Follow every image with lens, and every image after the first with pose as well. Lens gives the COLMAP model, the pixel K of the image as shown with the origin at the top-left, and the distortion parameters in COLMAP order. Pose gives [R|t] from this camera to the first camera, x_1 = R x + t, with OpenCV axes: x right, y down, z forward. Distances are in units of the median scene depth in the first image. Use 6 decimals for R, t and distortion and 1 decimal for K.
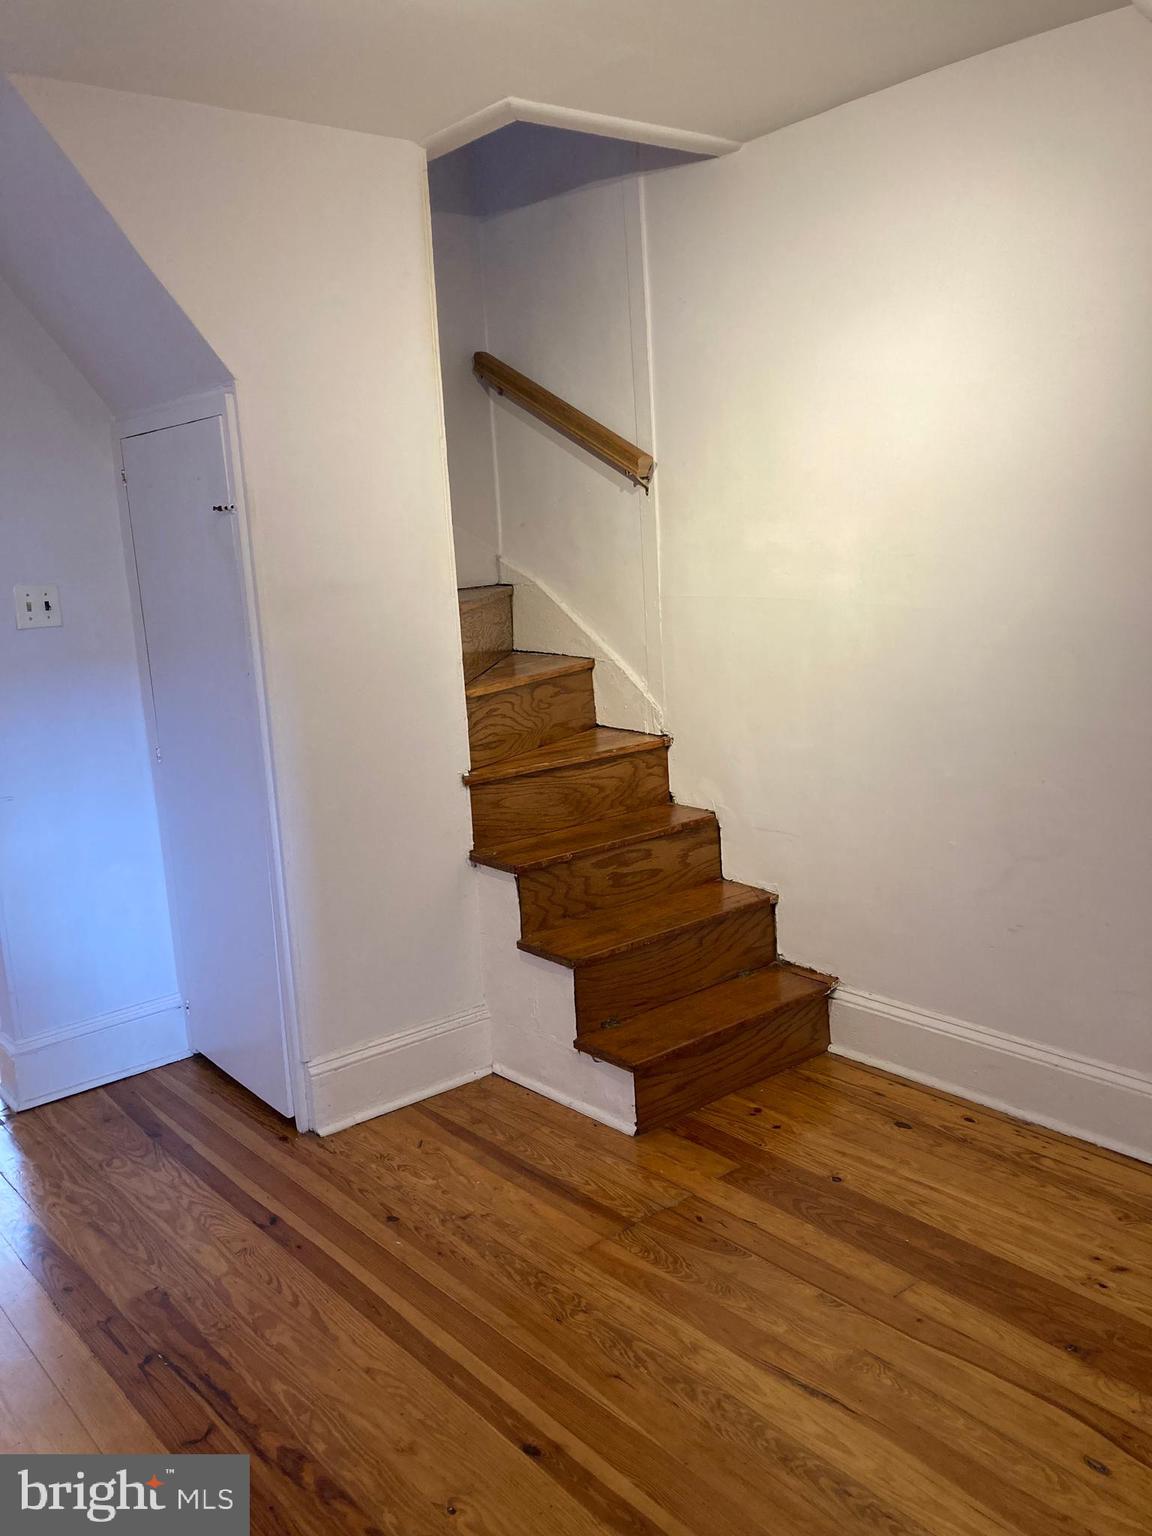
lens RADIAL K [[1270.1, 0, 577.9], [0, 1270.1, 767.3], [0, 0, 1]] dist [0.004866, 0.010001]
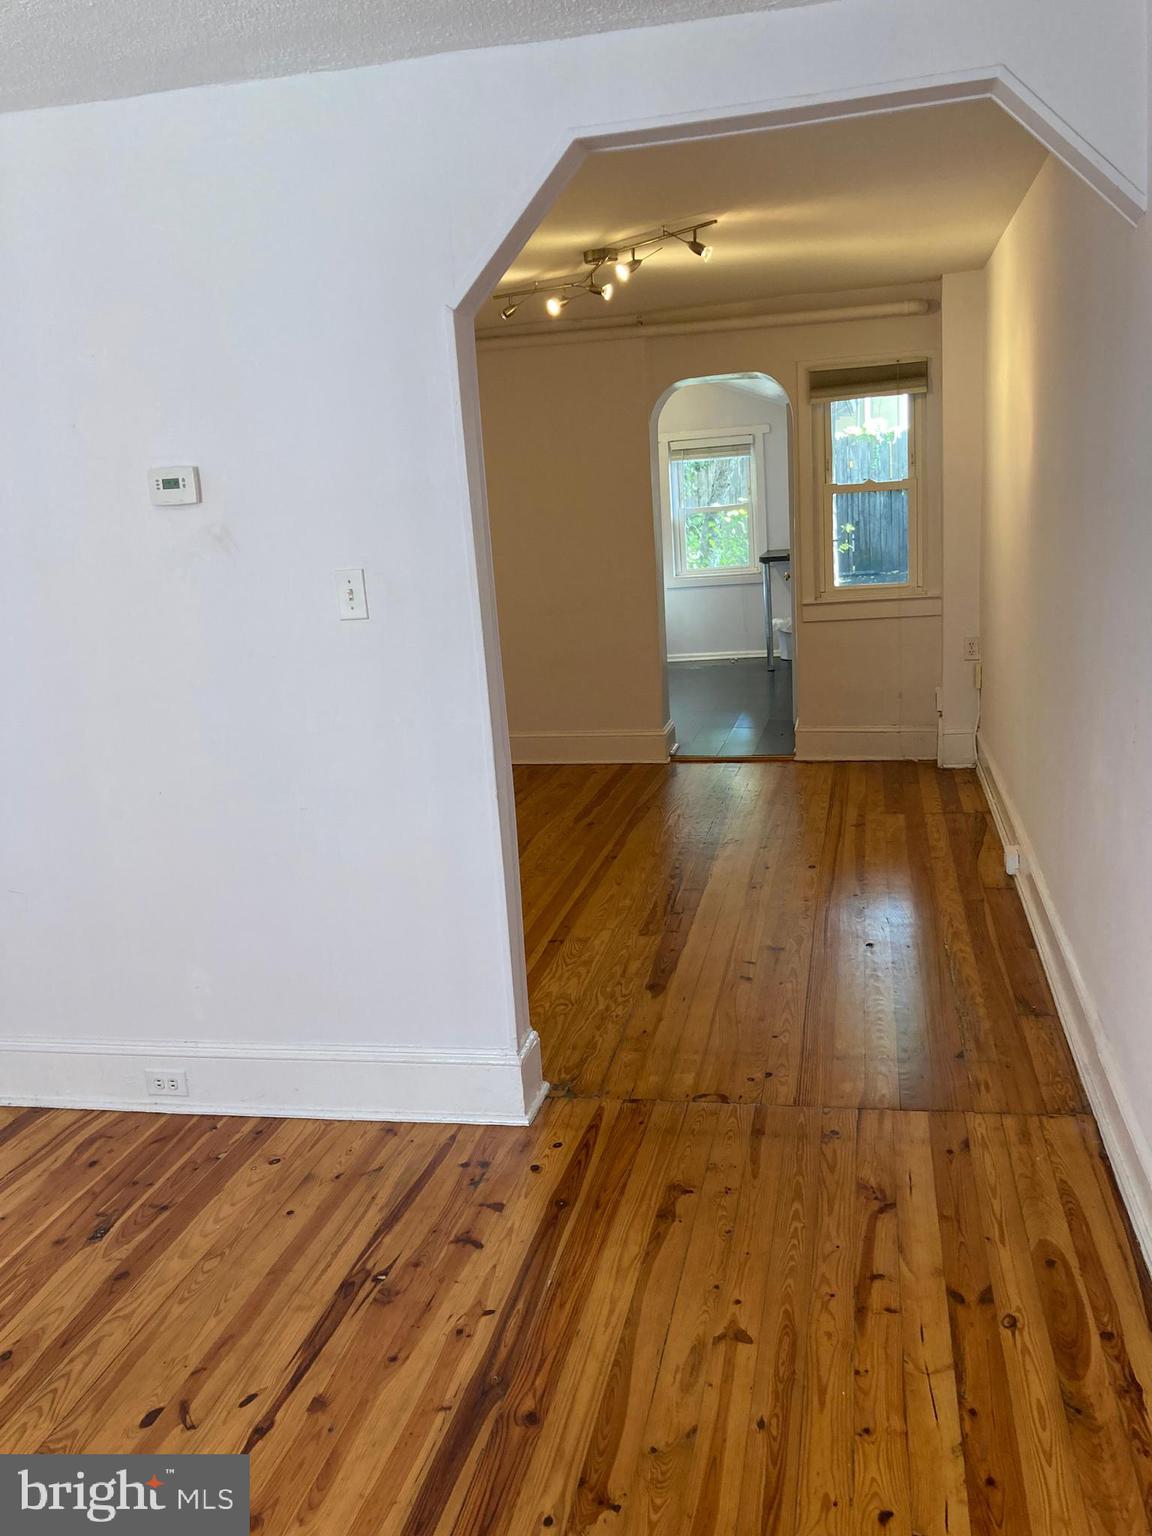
lens RADIAL K [[1270.1, 0, 576.1], [0, 1270.1, 773.4], [0, 0, 1]] dist [0.004866, 0.010001]
pose [[-0.604686, -0.081607, 0.792272, -1.770092], [0.237598, 0.930961, 0.277234, -0.318017], [-0.760199, 0.355882, -0.543549, 2.095386]]
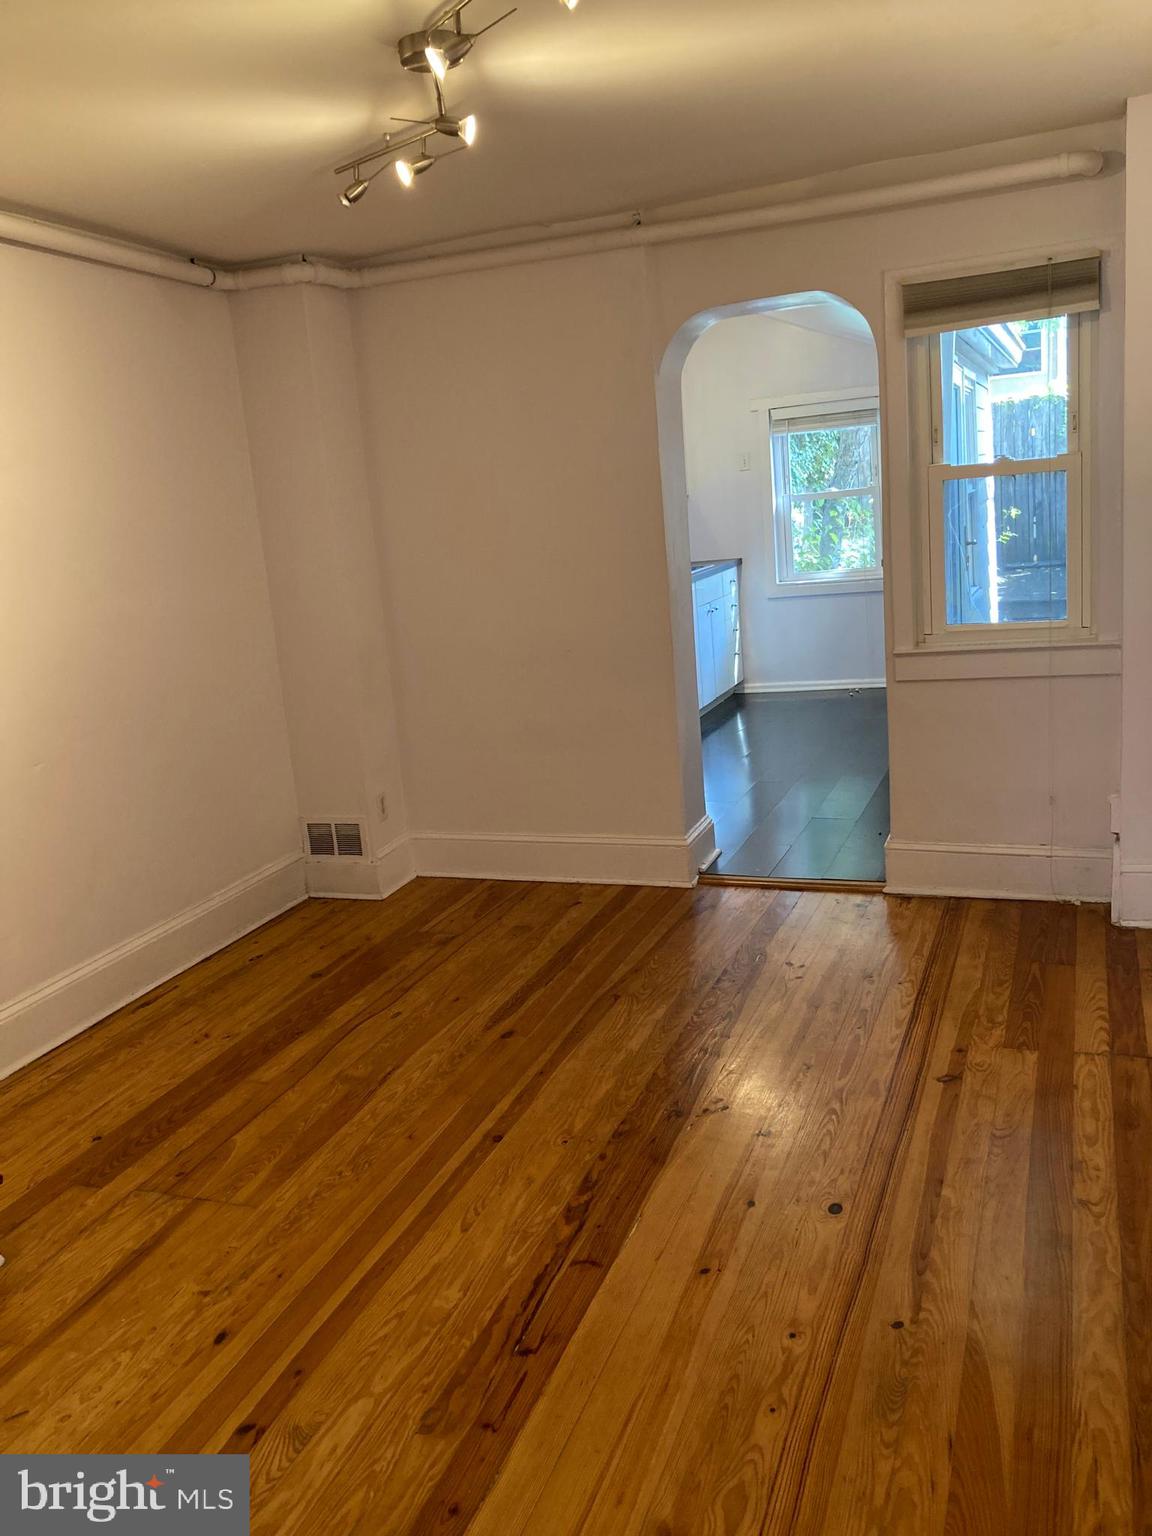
lens RADIAL K [[1270.1, 0, 577.9], [0, 1270.1, 763.0], [0, 0, 1]] dist [0.004866, 0.010001]
pose [[-0.483836, -0.094975, 0.869990, -1.154174], [0.266384, 0.930941, 0.249776, -0.188855], [-0.833632, 0.352602, -0.425123, 1.211617]]
